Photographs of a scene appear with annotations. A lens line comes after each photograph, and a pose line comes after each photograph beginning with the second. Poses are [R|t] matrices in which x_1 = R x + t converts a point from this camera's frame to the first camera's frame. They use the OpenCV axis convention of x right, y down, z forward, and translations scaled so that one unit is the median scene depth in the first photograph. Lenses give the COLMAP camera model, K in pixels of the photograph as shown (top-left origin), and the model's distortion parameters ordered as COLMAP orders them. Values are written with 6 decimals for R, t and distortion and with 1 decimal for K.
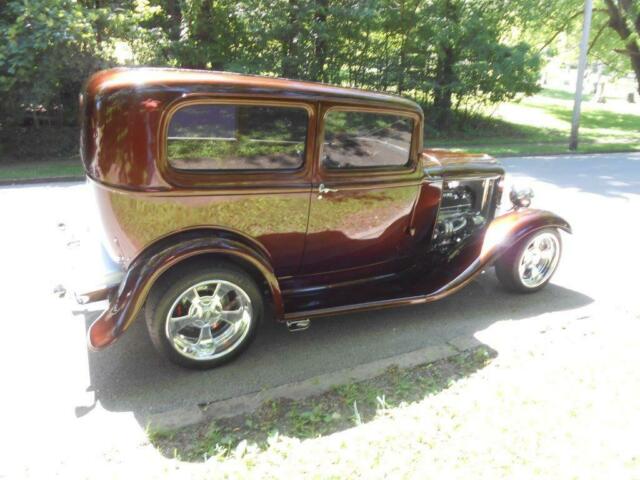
lens RADIAL K [[534.0, 0, 322.4], [0, 534.0, 241.7], [0, 0, 1]] dist [0.011951, 0.003328]
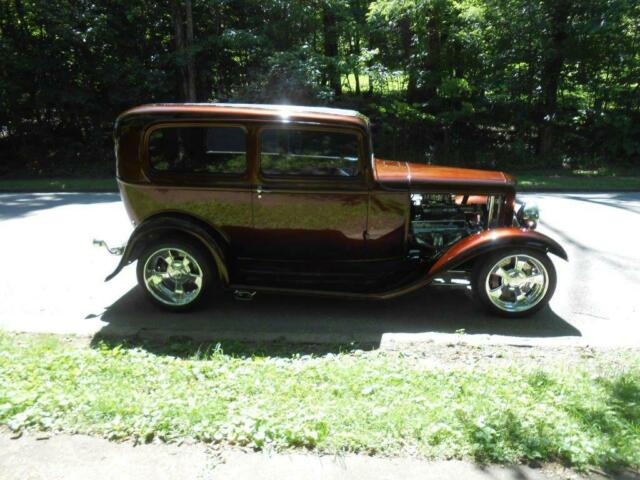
lens RADIAL K [[503.3, 0, 322.3], [0, 503.3, 239.1], [0, 0, 1]] dist [-0.023208, 0.031334]
pose [[0.841639, 0.100538, -0.530600, 0.607537], [-0.121297, 0.992607, -0.004324, 0.003983], [0.526243, 0.068000, 0.847611, 0.046150]]
